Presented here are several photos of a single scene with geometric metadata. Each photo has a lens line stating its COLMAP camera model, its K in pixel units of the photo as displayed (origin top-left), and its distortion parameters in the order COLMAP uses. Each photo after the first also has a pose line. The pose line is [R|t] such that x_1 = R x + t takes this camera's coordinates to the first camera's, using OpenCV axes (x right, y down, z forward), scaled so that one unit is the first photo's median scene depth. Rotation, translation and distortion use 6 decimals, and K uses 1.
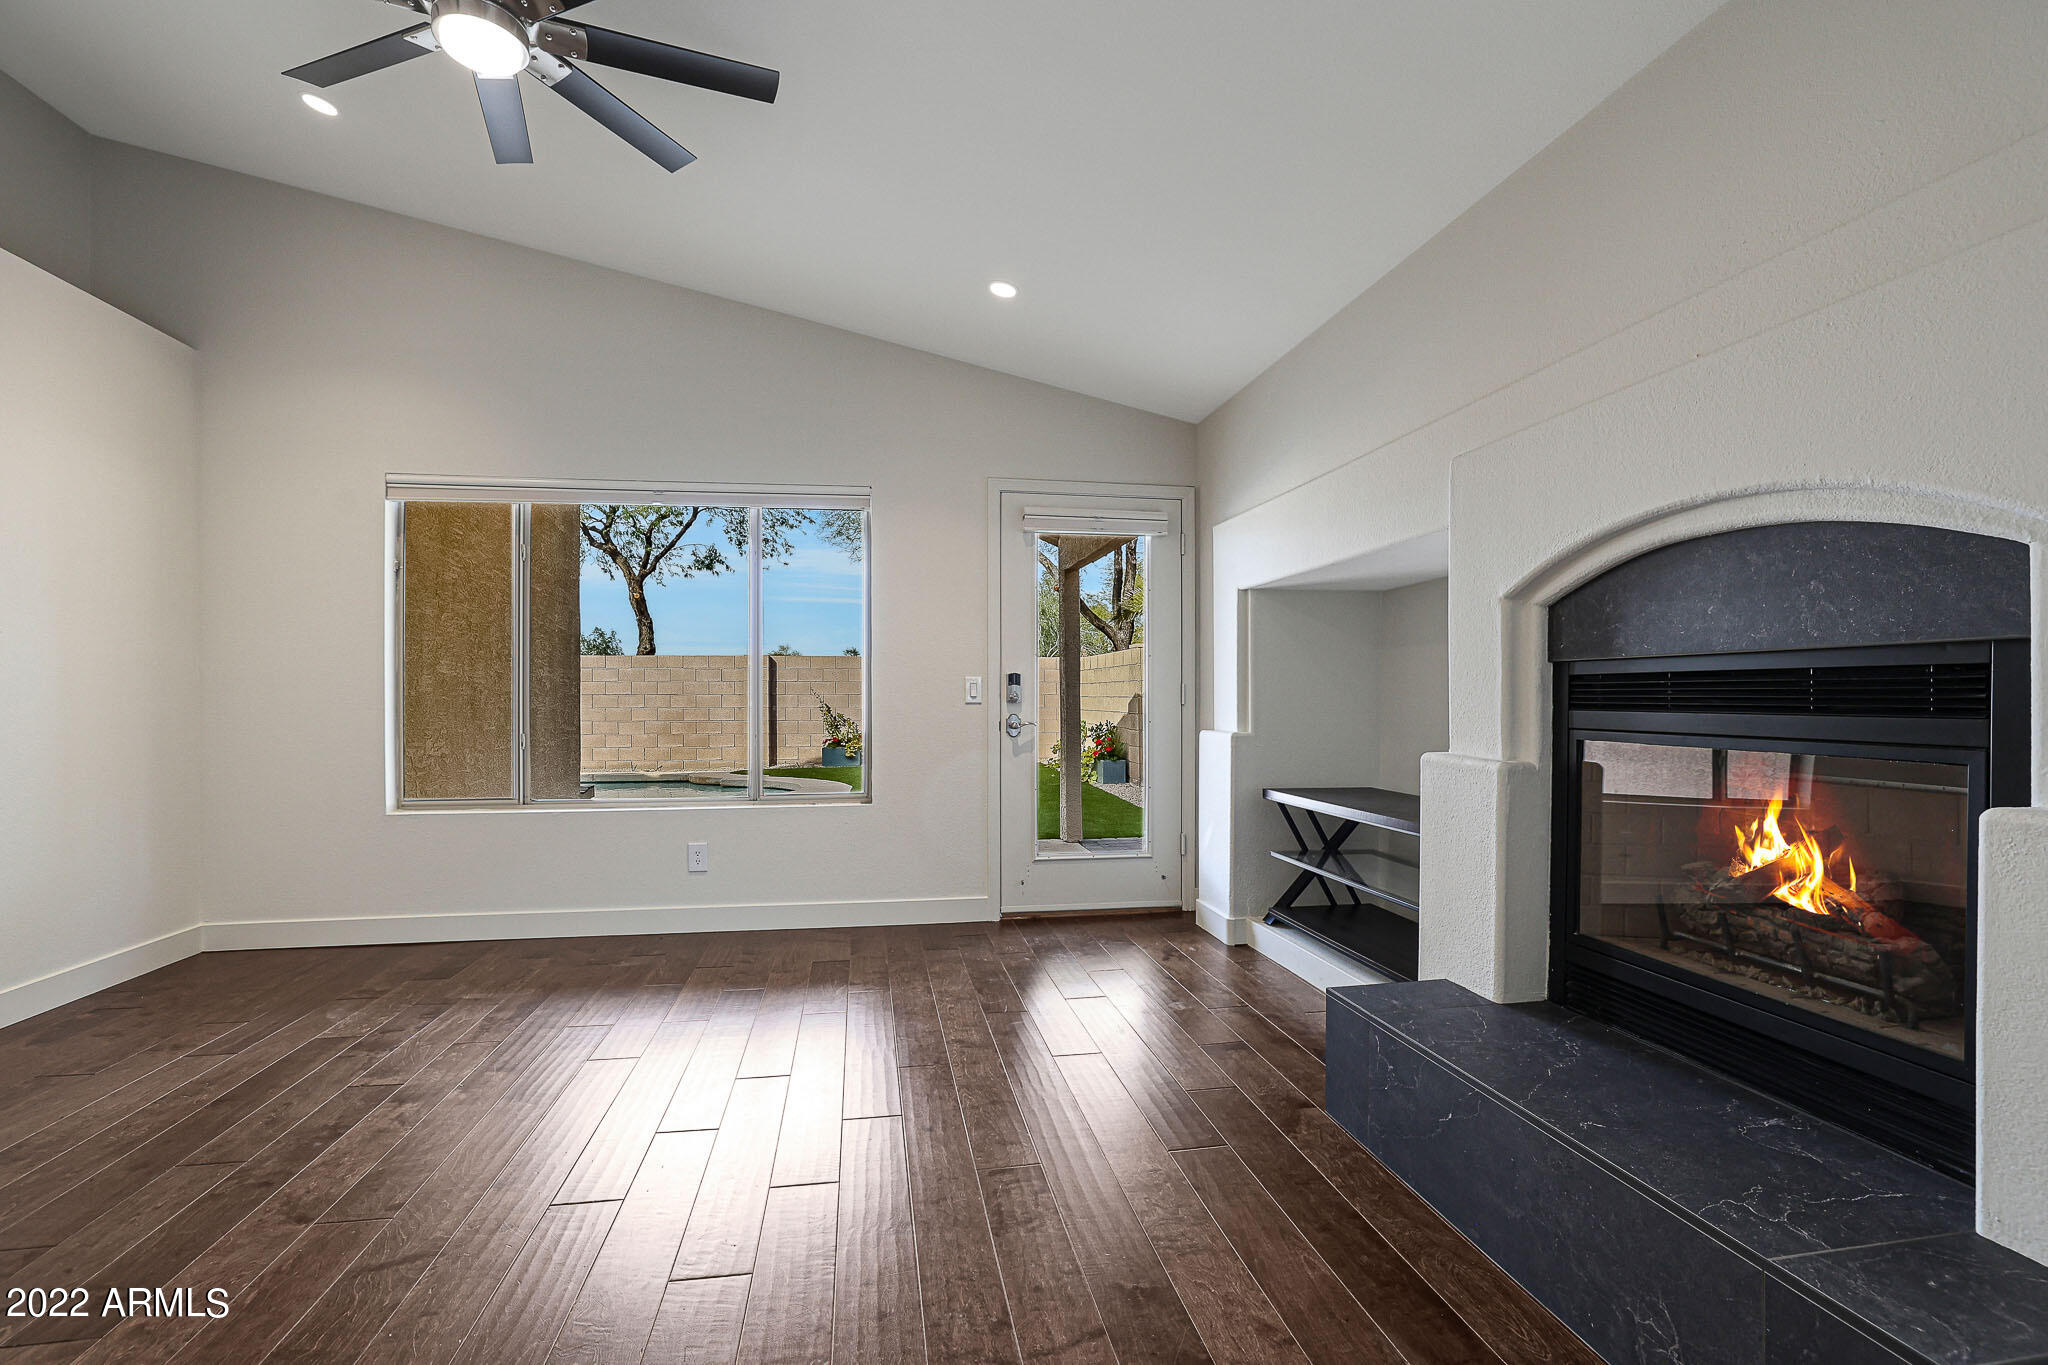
lens RADIAL K [[904.9, 0, 1007.9], [0, 904.9, 688.4], [0, 0, 1]] dist [-0.016658, 0.000443]
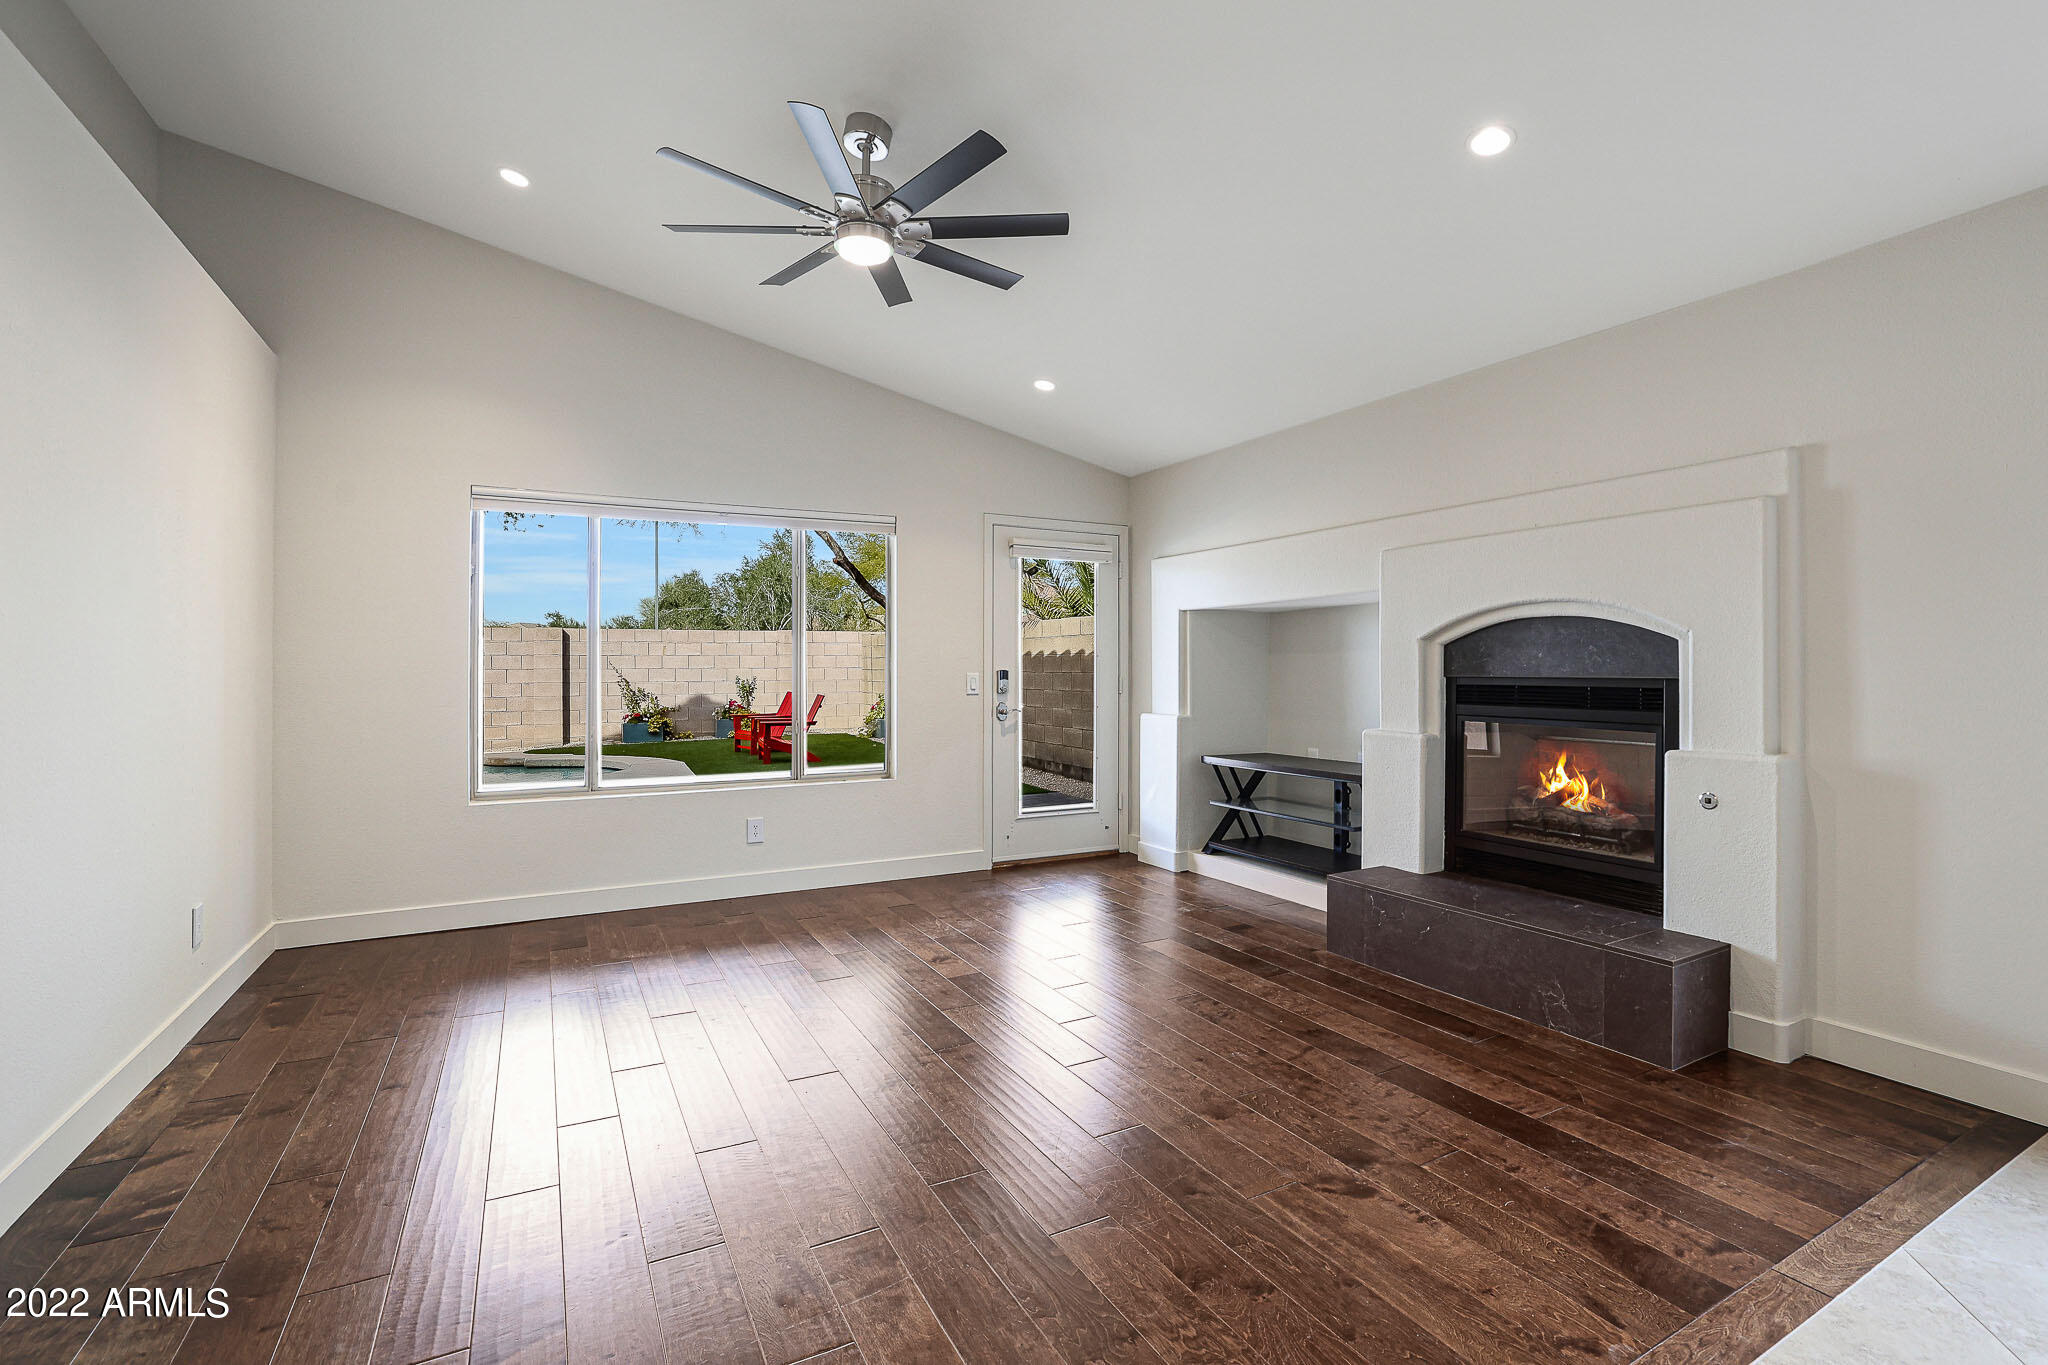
lens RADIAL K [[937.8, 0, 1022.3], [0, 937.8, 649.0], [0, 0, 1]] dist [-0.046016, 0.011313]
pose [[0.946889, 0.003813, 0.321539, -0.433219], [-0.002973, 0.999991, -0.003104, -0.045098], [-0.321548, 0.001983, 0.946891, -0.257171]]
